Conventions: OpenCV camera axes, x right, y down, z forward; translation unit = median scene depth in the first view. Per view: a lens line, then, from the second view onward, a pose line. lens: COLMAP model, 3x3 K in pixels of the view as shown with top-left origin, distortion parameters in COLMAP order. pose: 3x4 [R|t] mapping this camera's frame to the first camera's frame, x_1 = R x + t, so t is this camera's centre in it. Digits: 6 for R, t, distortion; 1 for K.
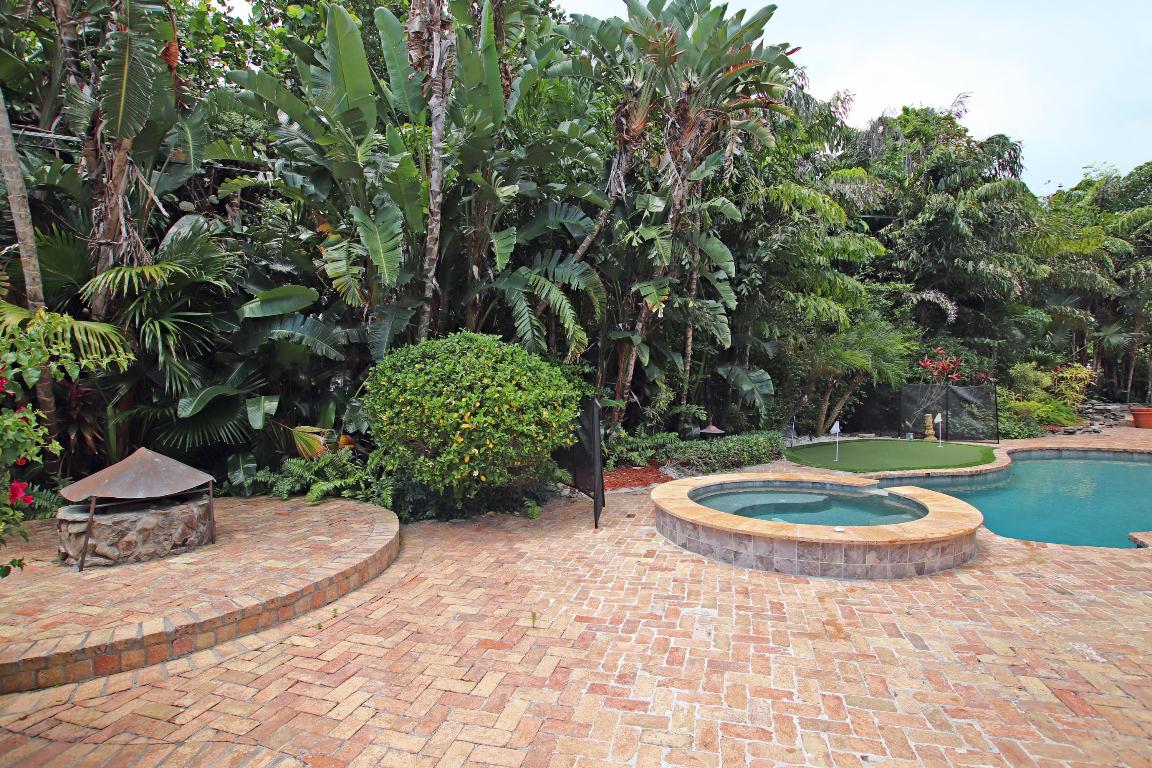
lens RADIAL K [[537.1, 0, 581.2], [0, 537.1, 392.3], [0, 0, 1]] dist [-0.030937, 0.003005]
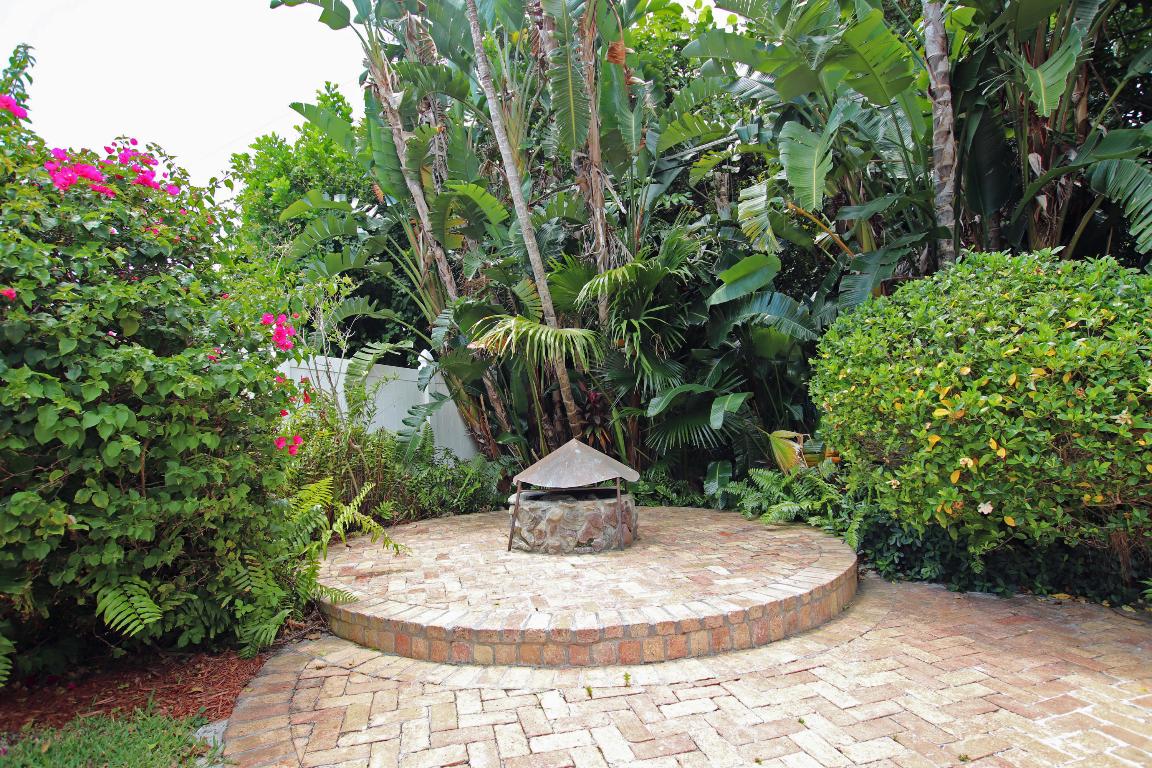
lens RADIAL K [[574.0, 0, 575.6], [0, 574.0, 389.5], [0, 0, 1]] dist [-0.024537, 0.000596]
pose [[0.498444, -0.061563, -0.864733, 0.088955], [0.011732, 0.997863, -0.064278, 0.069863], [0.866842, 0.021894, 0.498101, 0.396332]]
